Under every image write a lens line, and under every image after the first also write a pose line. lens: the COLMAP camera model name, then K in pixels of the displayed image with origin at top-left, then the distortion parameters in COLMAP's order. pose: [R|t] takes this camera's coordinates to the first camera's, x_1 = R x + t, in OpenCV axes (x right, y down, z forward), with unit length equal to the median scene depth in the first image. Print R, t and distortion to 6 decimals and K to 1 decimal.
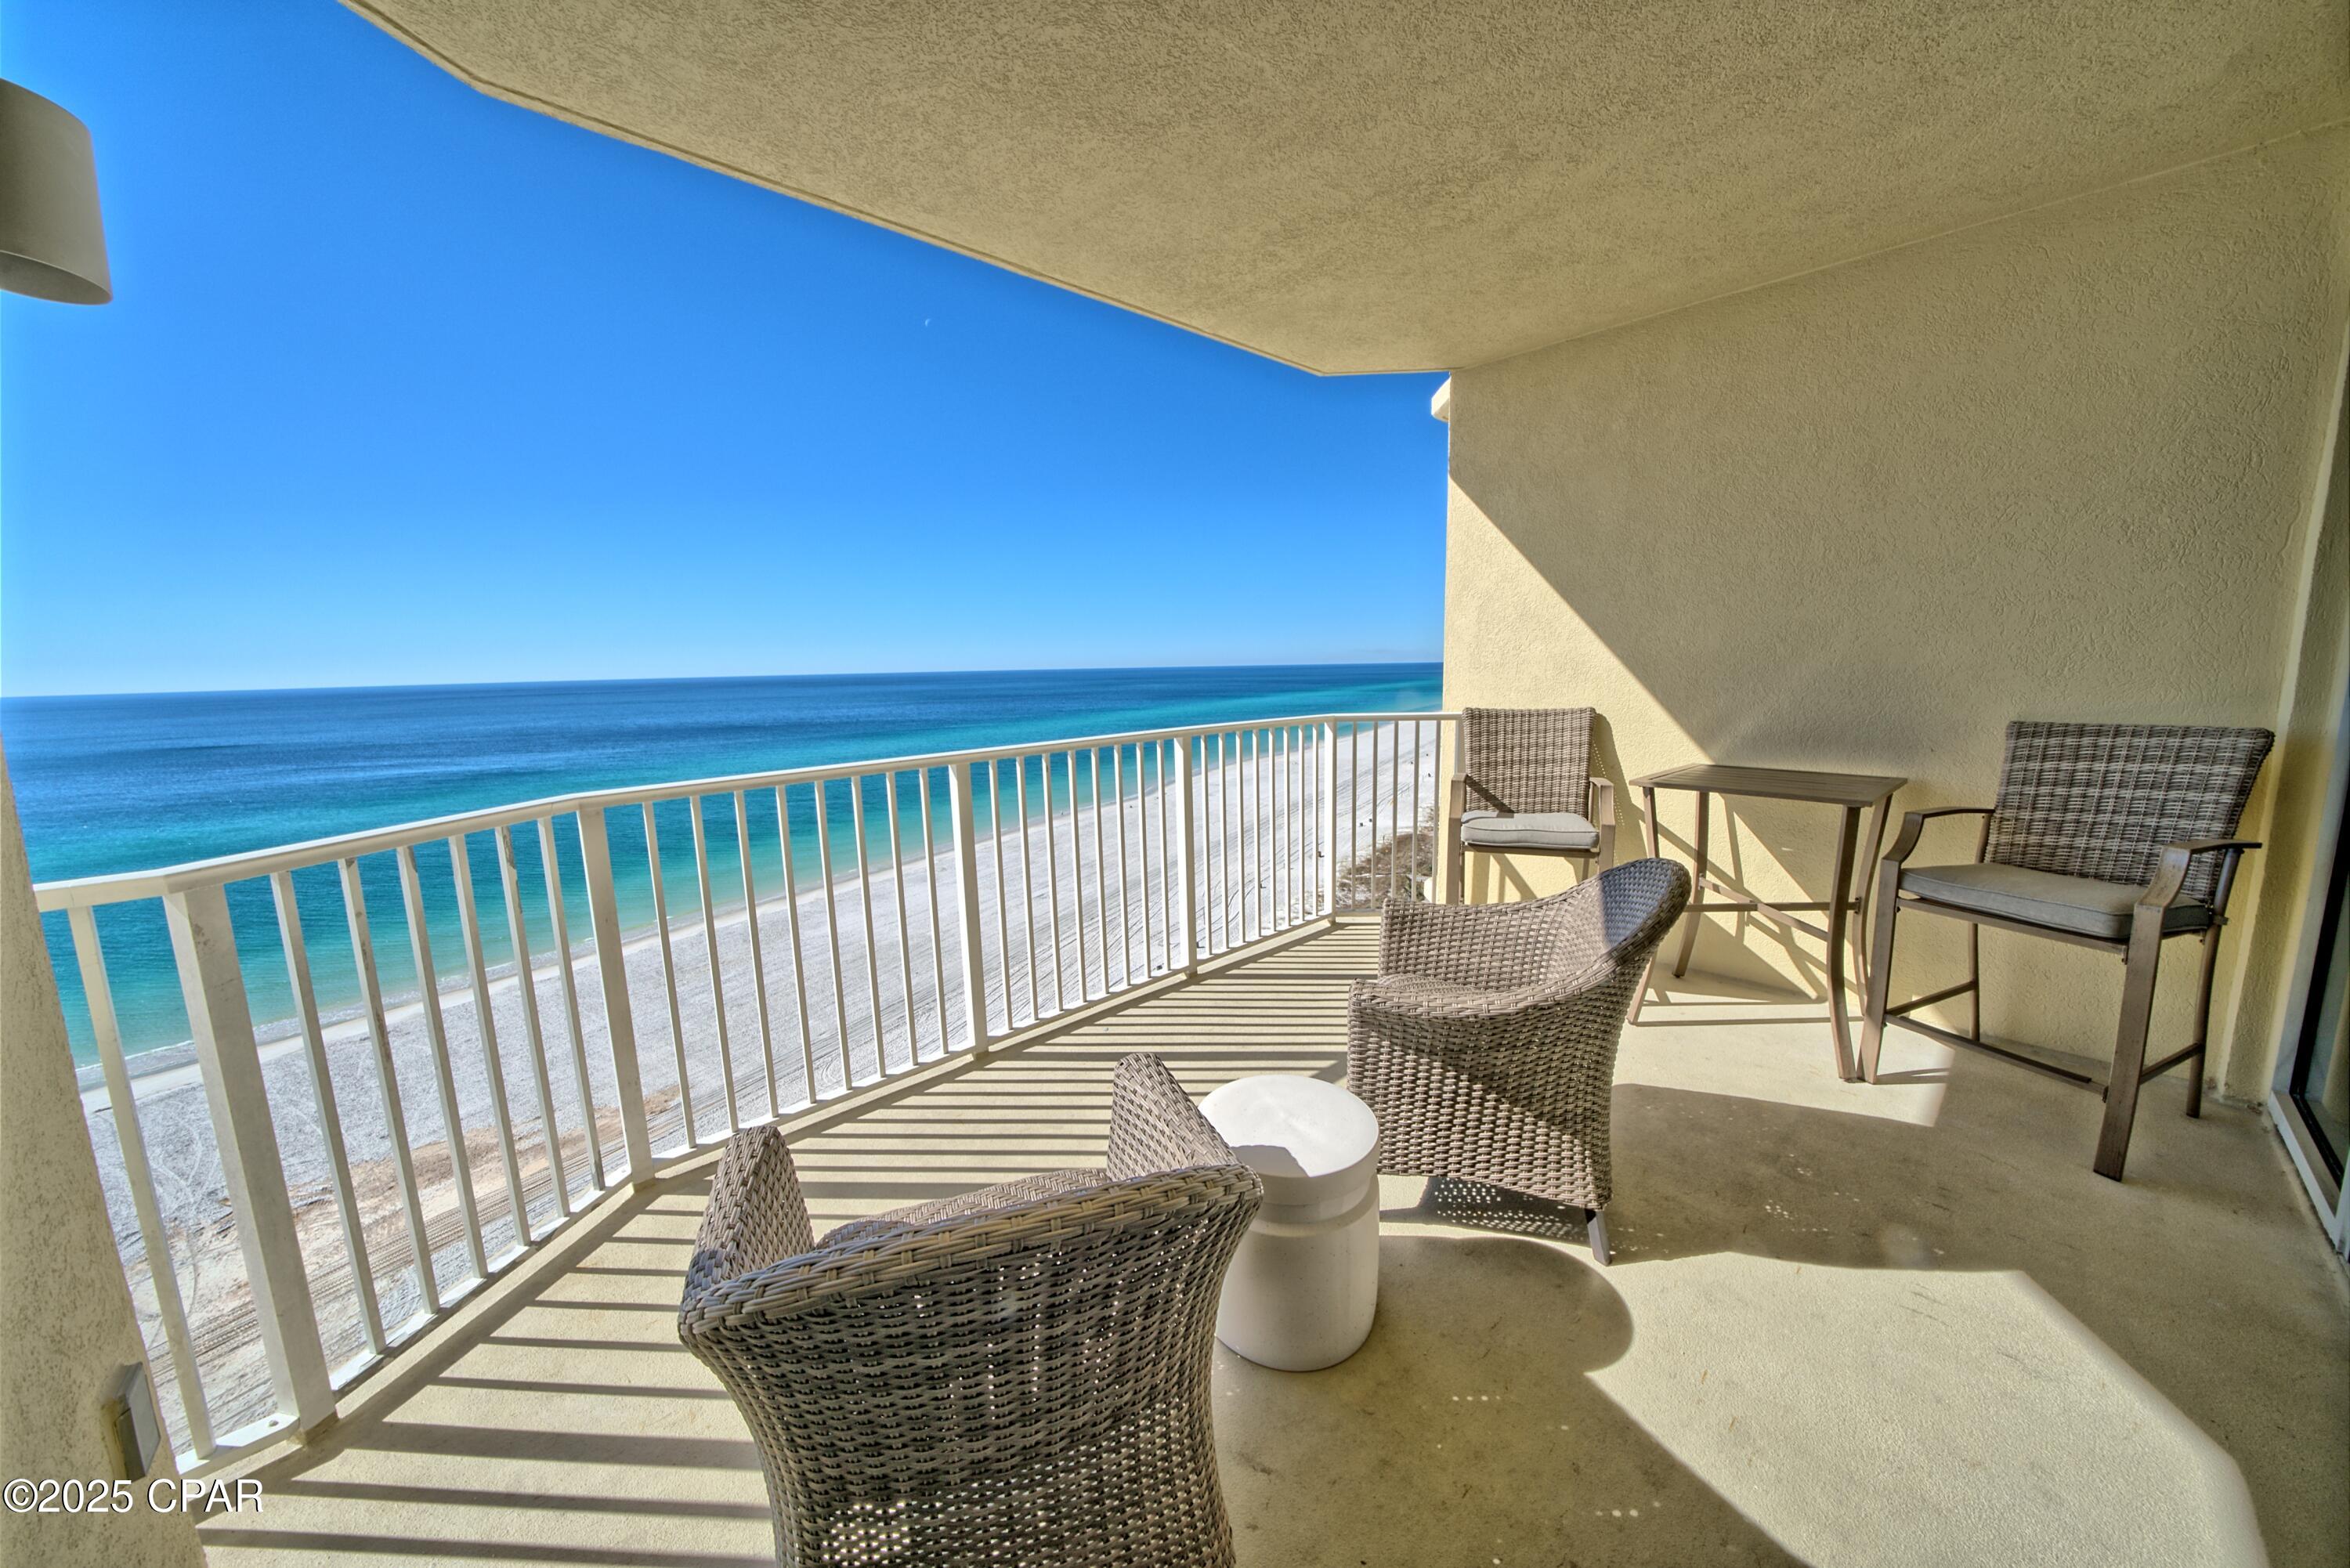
lens RADIAL K [[817.9, 0, 1179.2], [0, 817.9, 780.7], [0, 0, 1]] dist [-0.027615, 0.003738]
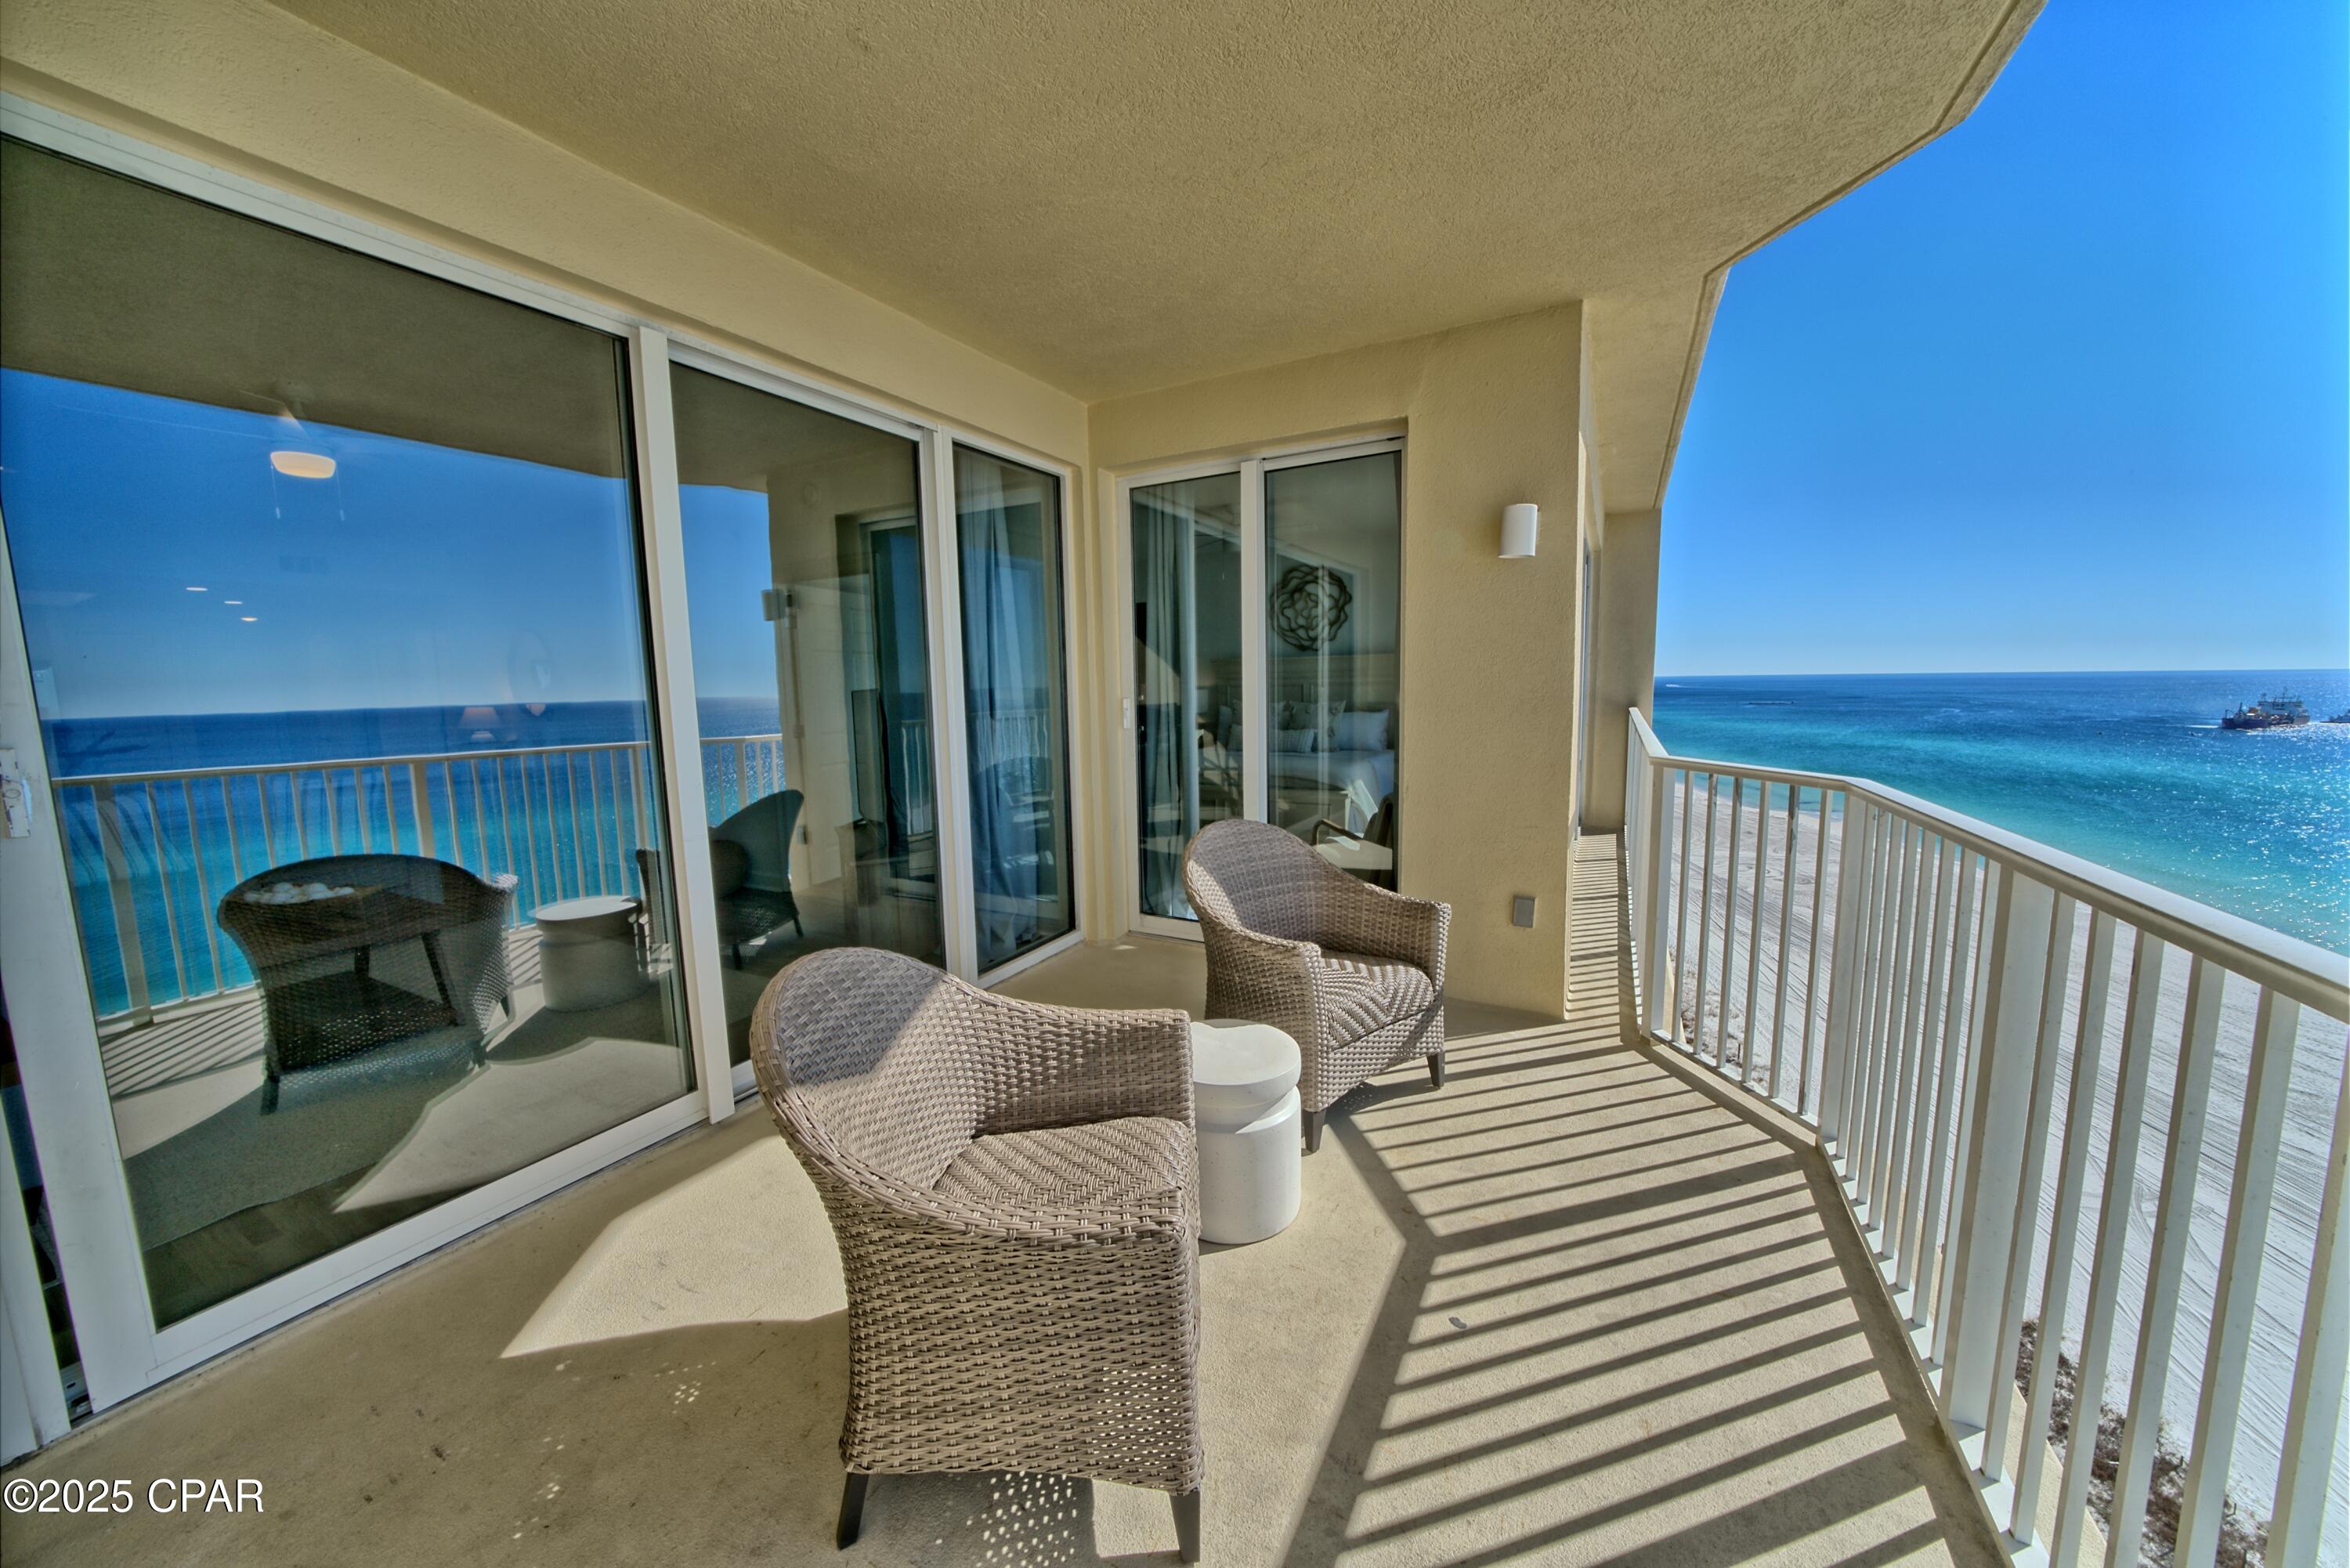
lens RADIAL K [[817.9, 0, 1179.8], [0, 817.9, 775.6], [0, 0, 1]] dist [-0.027615, 0.003738]
pose [[-0.943569, 0.066294, -0.324473, 0.298030], [-0.021243, 0.965626, 0.259066, -0.154337], [0.330494, 0.251340, -0.909726, 1.040186]]
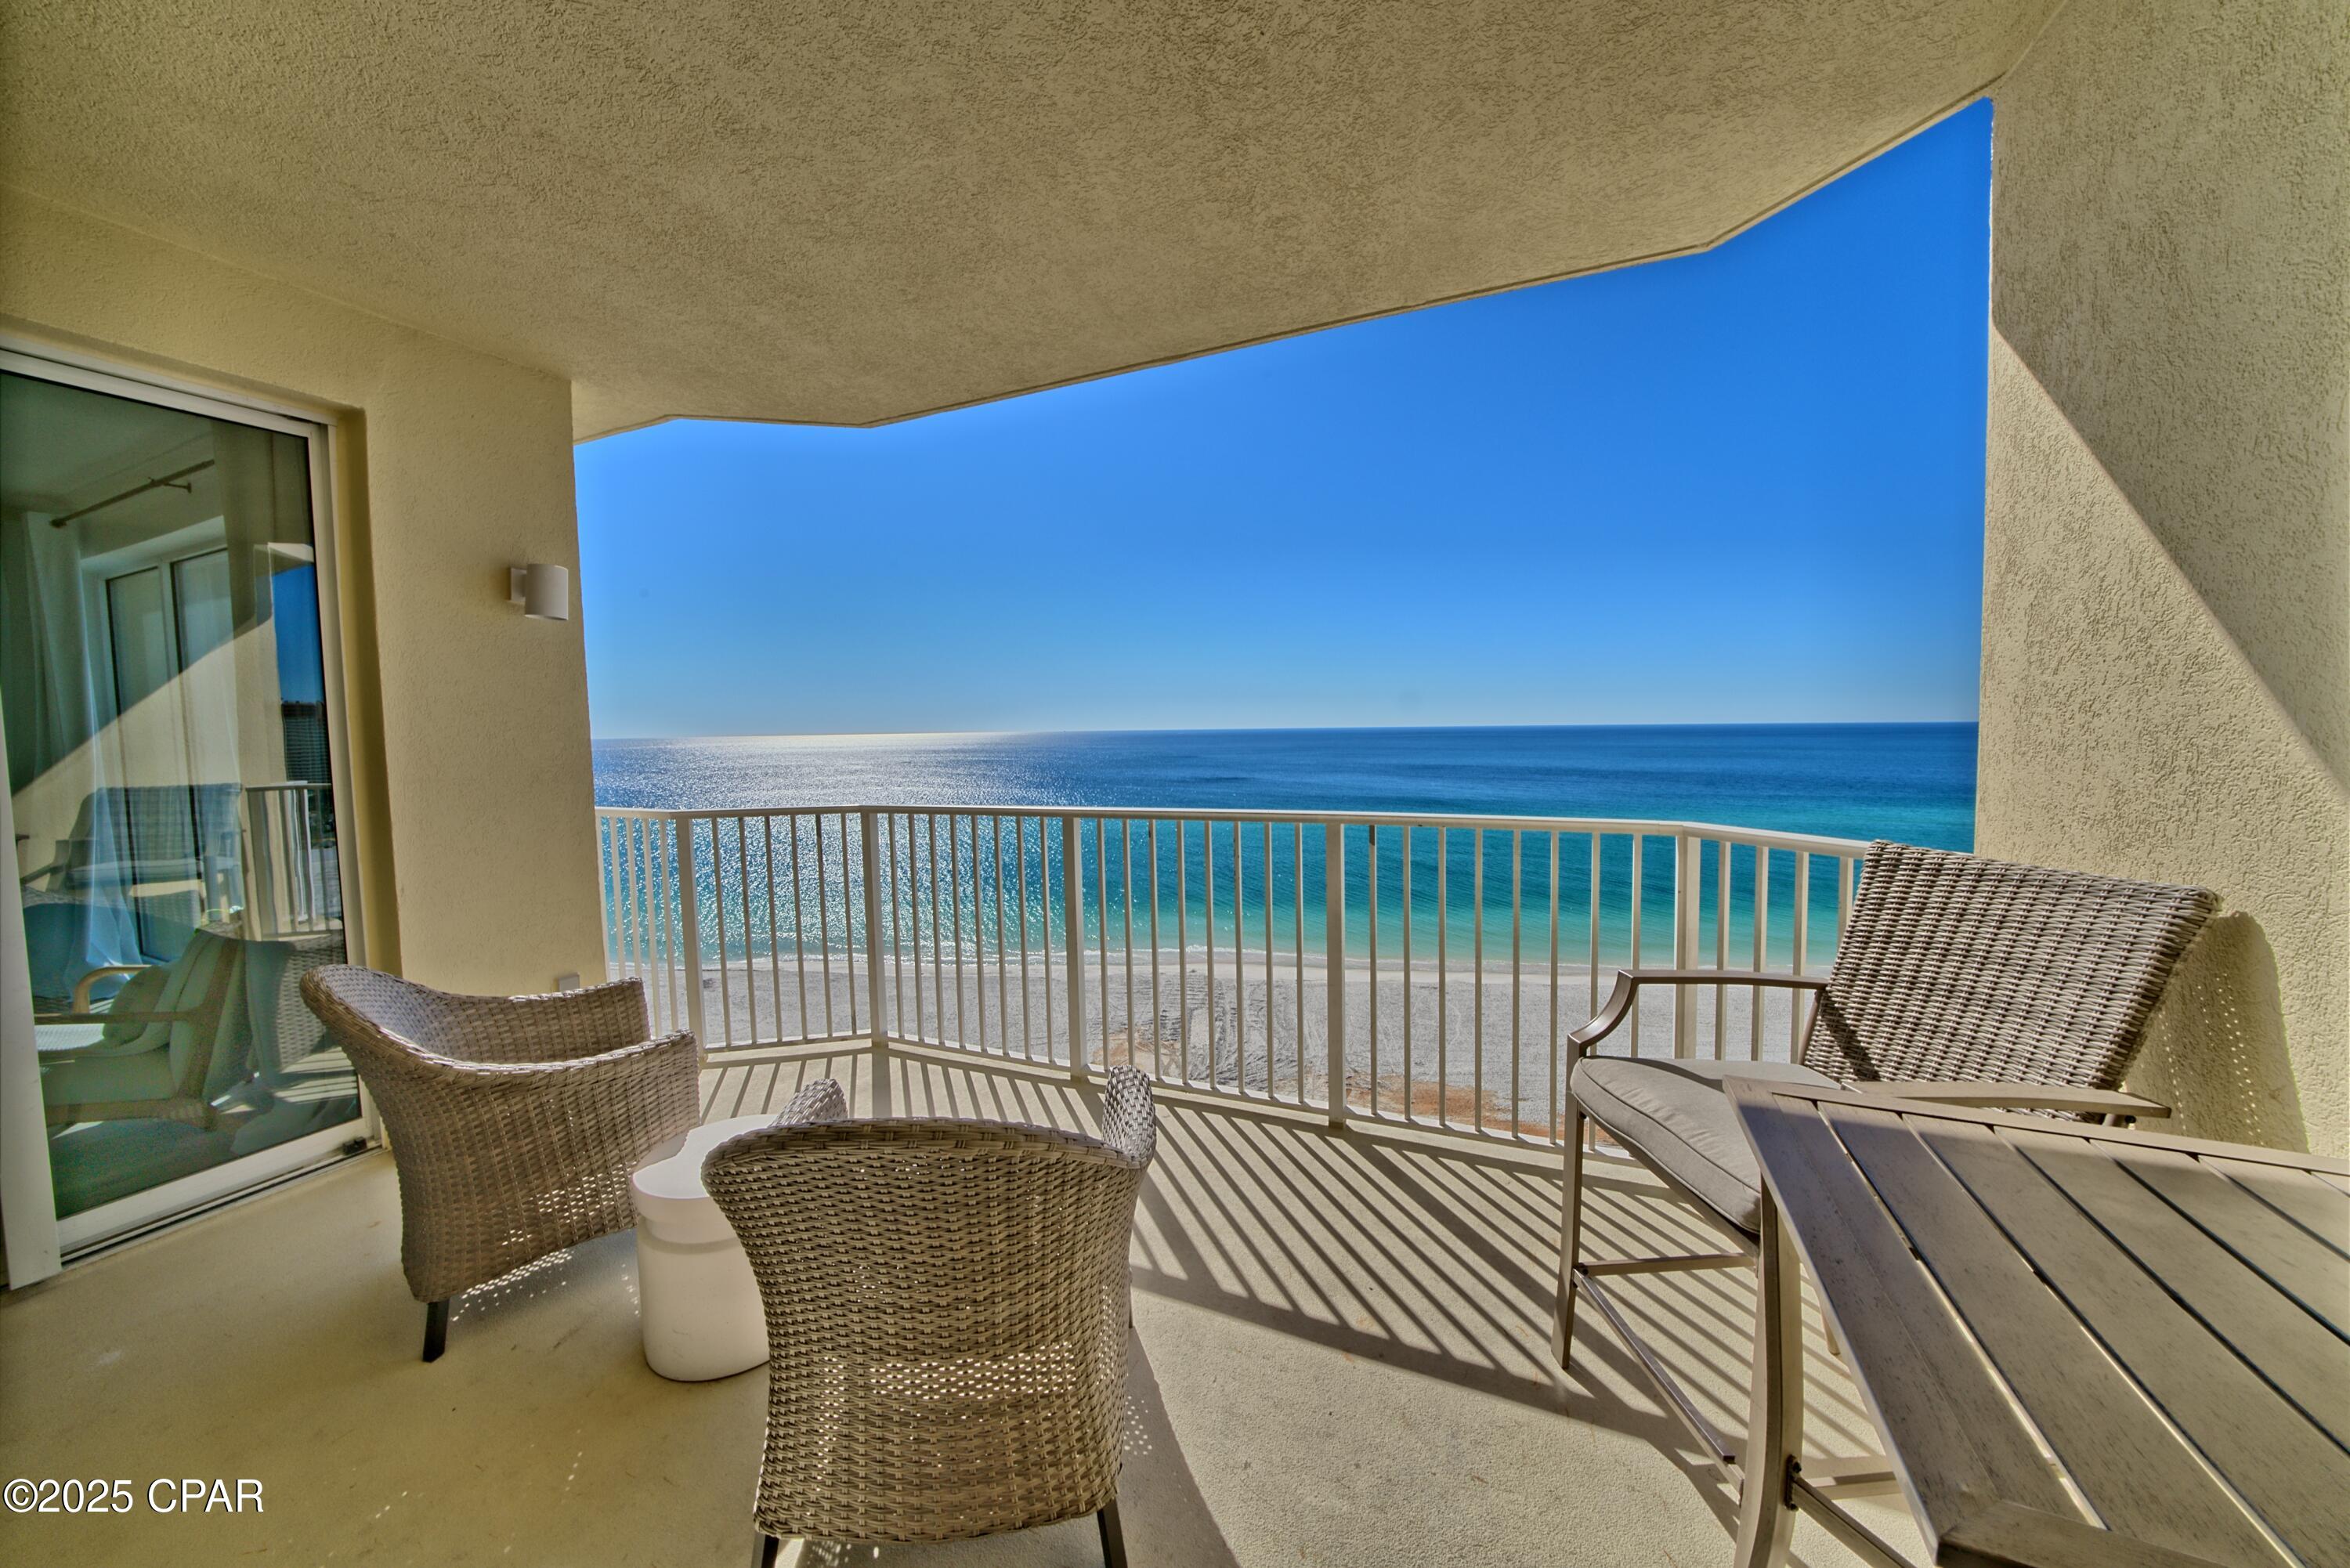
lens RADIAL K [[817.9, 0, 1174.4], [0, 817.9, 777.2], [0, 0, 1]] dist [-0.027615, 0.003738]
pose [[0.397473, 0.070887, -0.914872, 0.705169], [-0.123913, 0.992026, 0.023030, -0.102147], [0.909209, 0.104210, 0.403087, 0.551032]]
